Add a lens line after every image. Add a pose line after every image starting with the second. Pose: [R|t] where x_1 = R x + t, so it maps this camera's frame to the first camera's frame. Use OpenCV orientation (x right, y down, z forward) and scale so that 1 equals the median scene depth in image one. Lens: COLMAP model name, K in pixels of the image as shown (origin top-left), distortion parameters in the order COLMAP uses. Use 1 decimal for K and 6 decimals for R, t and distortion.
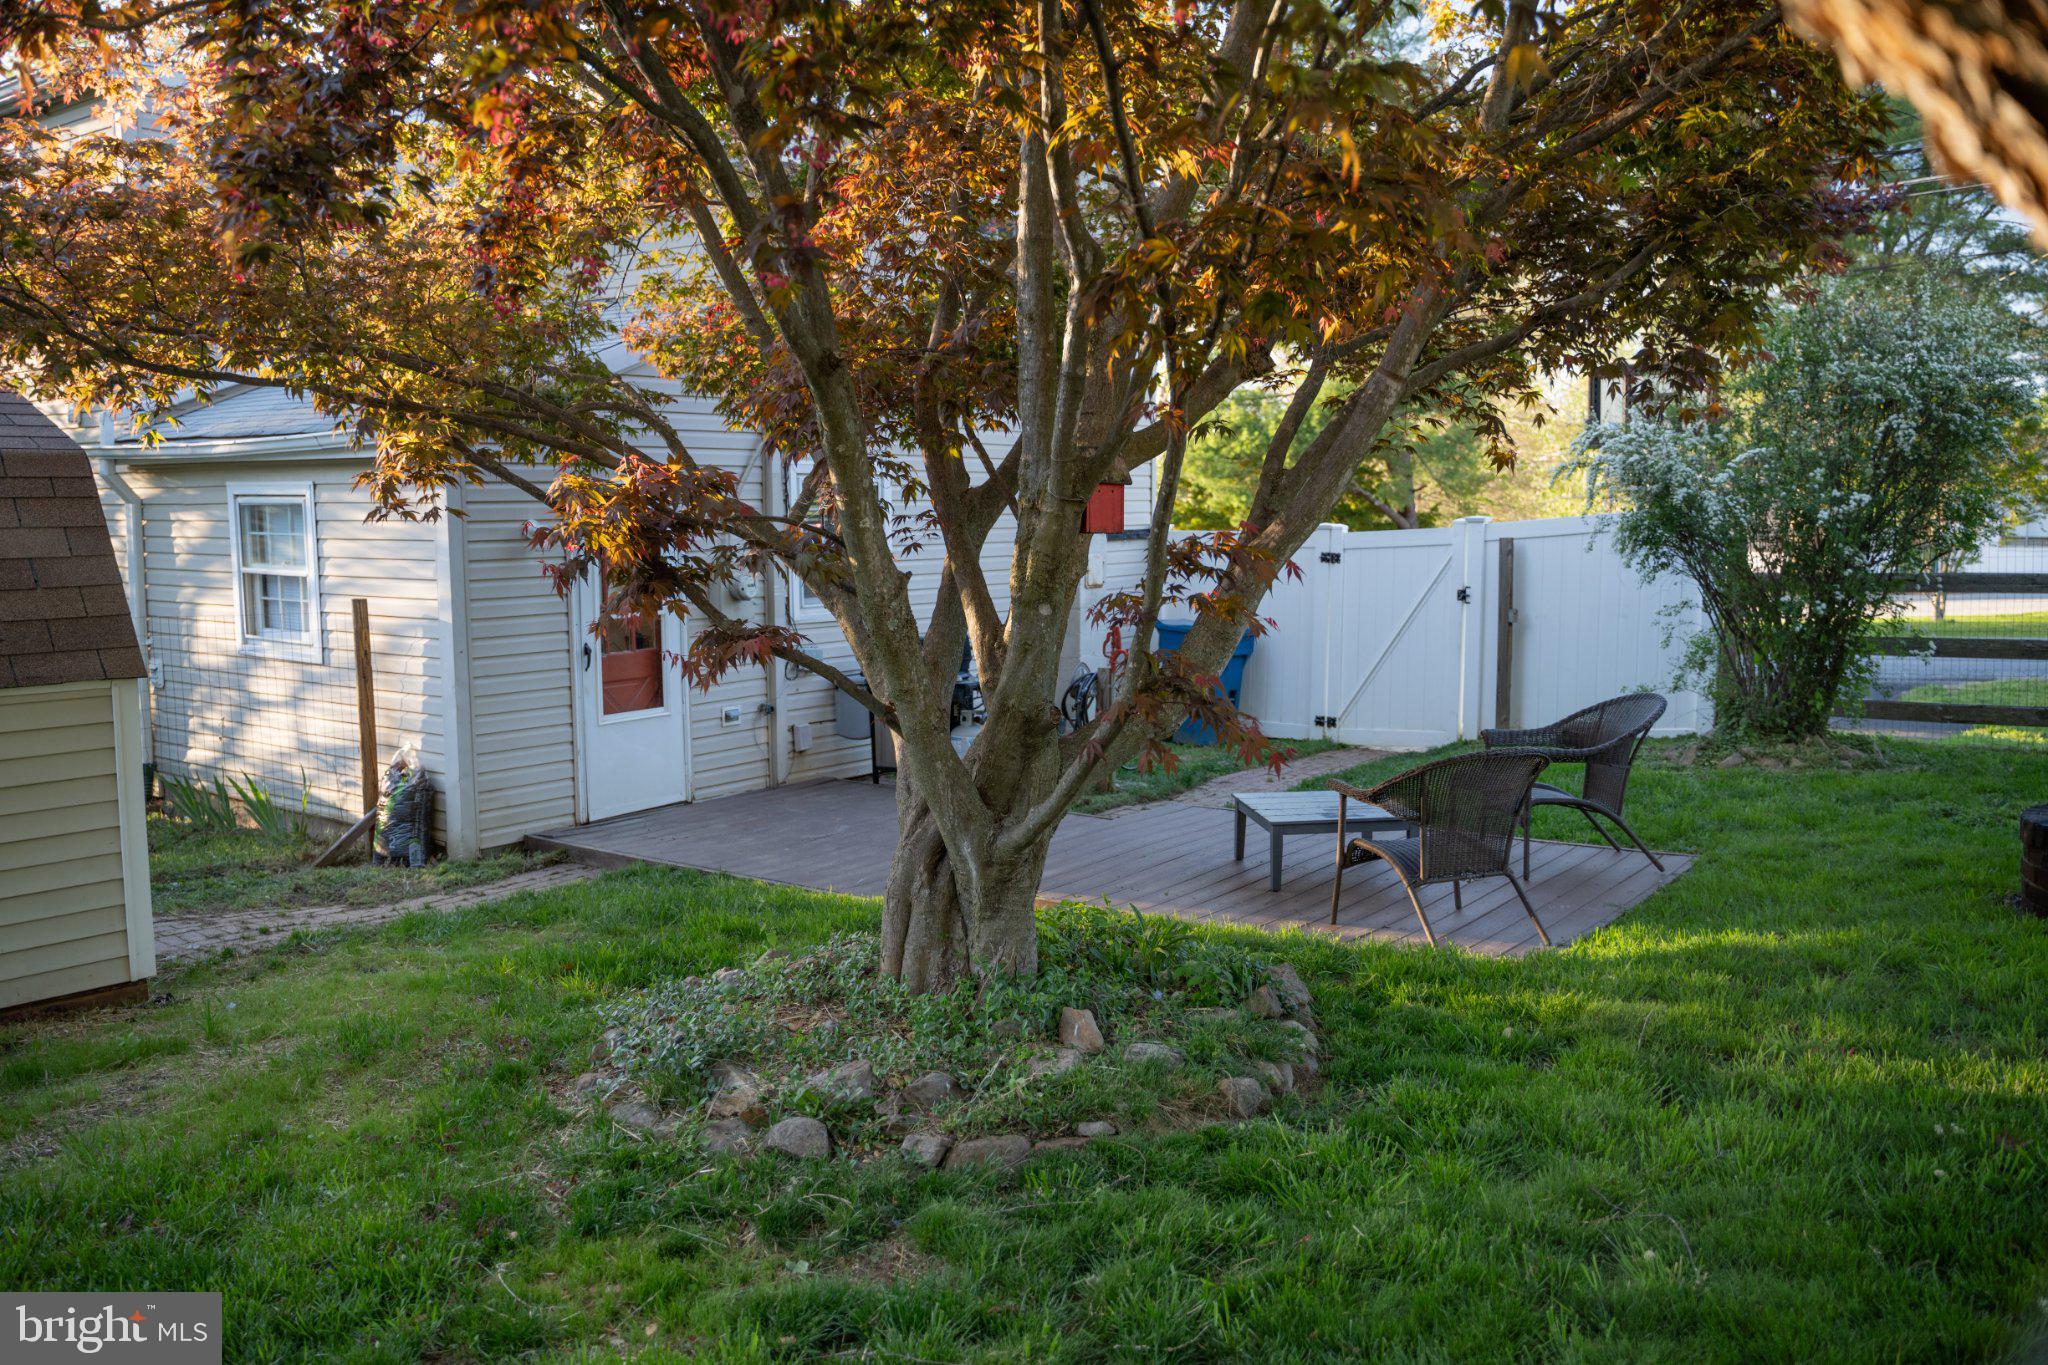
lens RADIAL K [[1628.1, 0, 1021.9], [0, 1628.1, 681.8], [0, 0, 1]] dist [0.009111, -0.030813]
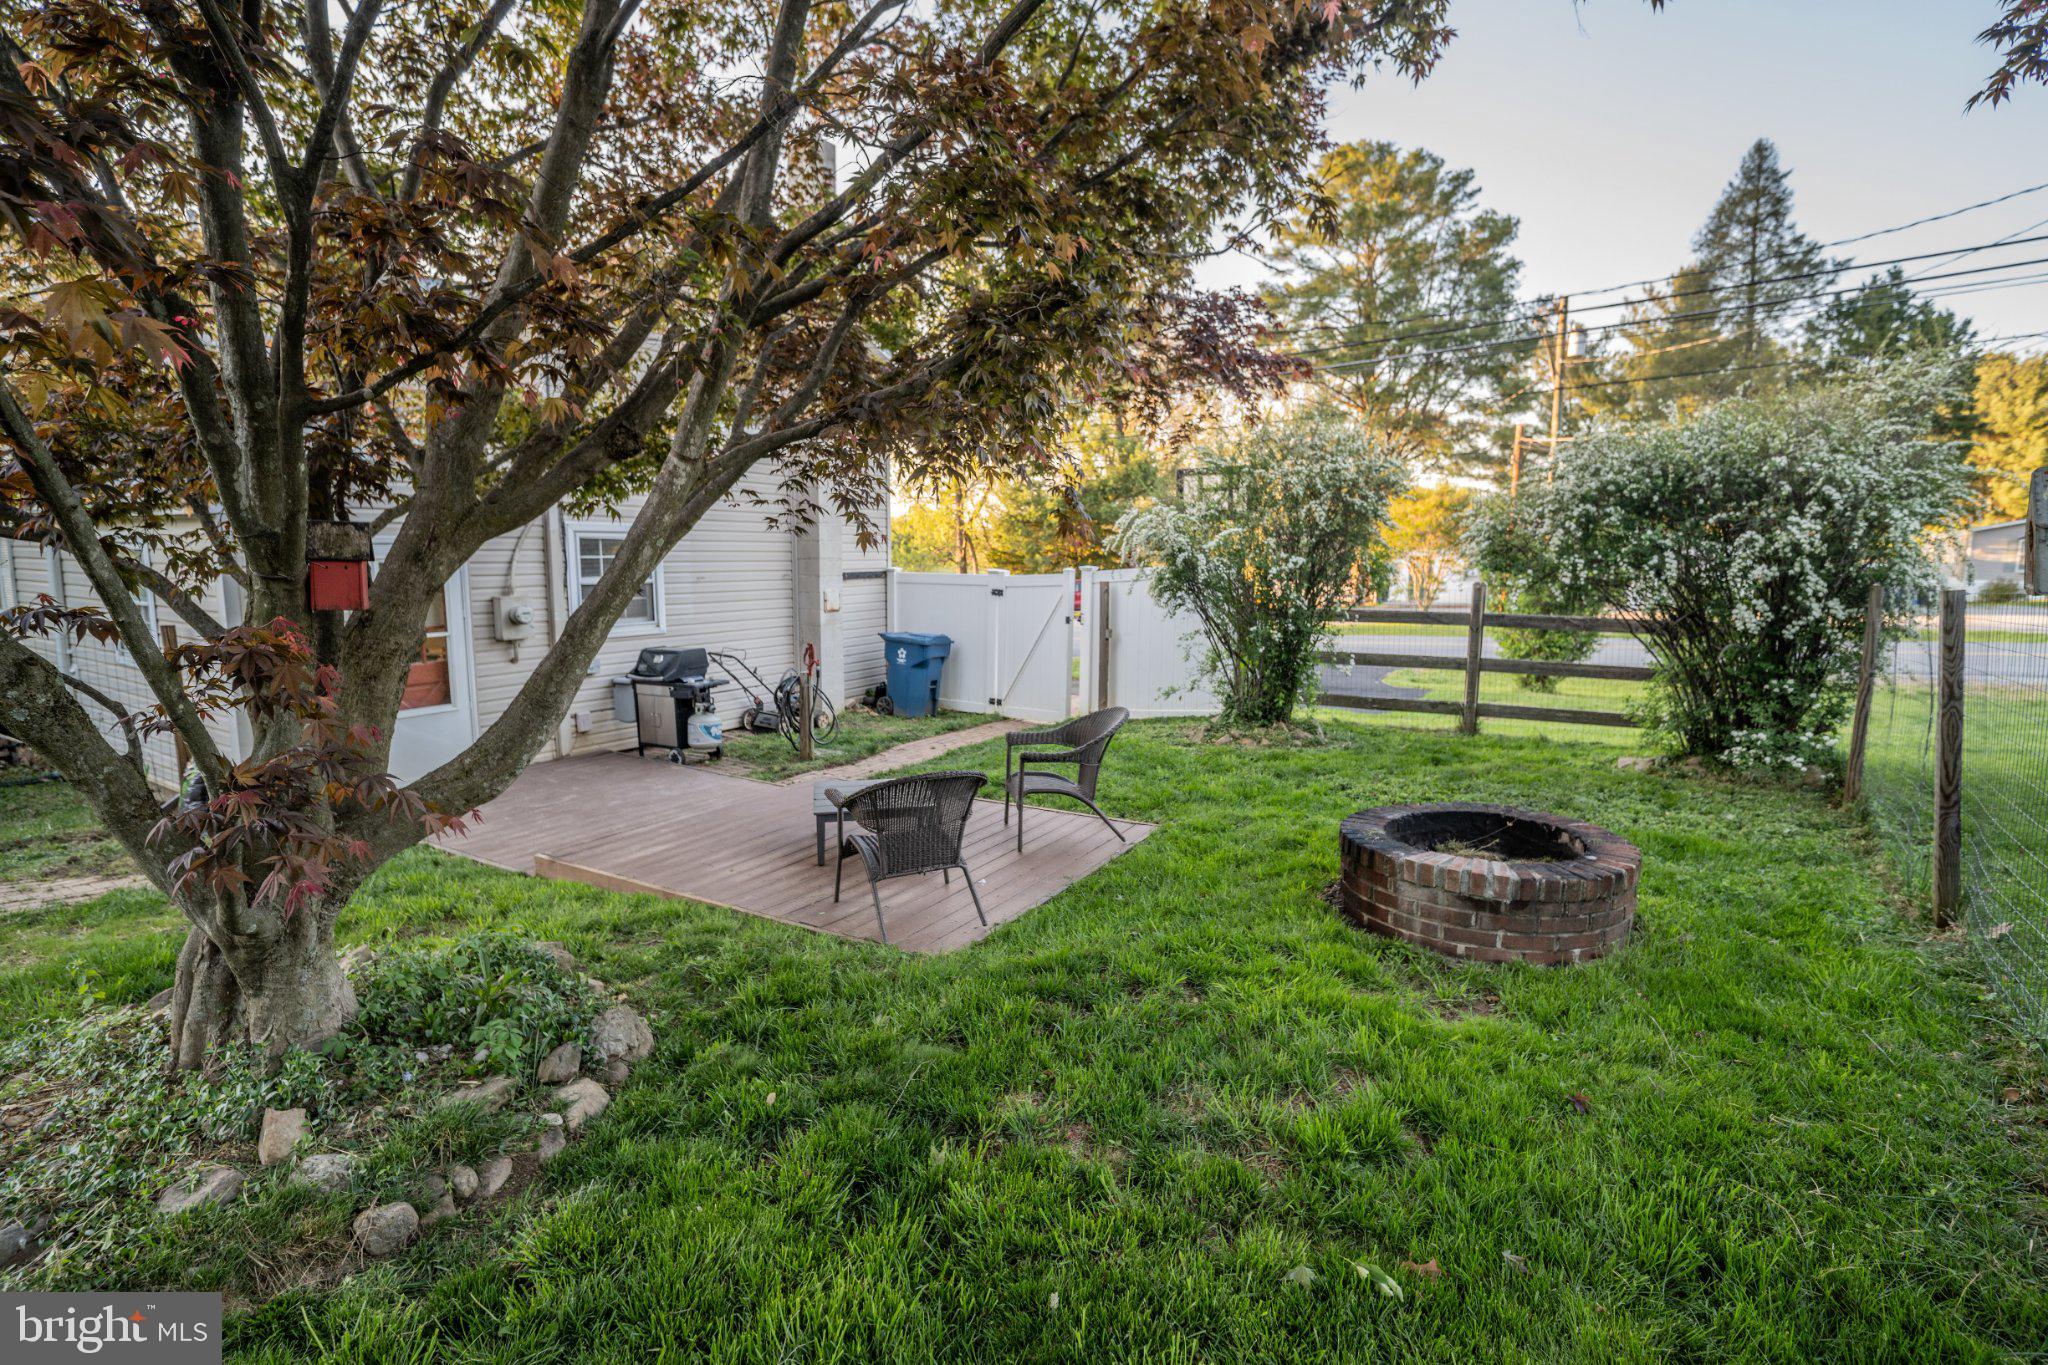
lens RADIAL K [[952.7, 0, 1022.3], [0, 952.7, 687.5], [0, 0, 1]] dist [0.001474, 0.000291]
pose [[0.994979, -0.000952, 0.100081, 0.158130], [-0.002593, 0.999374, 0.035290, -0.025538], [-0.100052, -0.035372, 0.994353, 0.159360]]
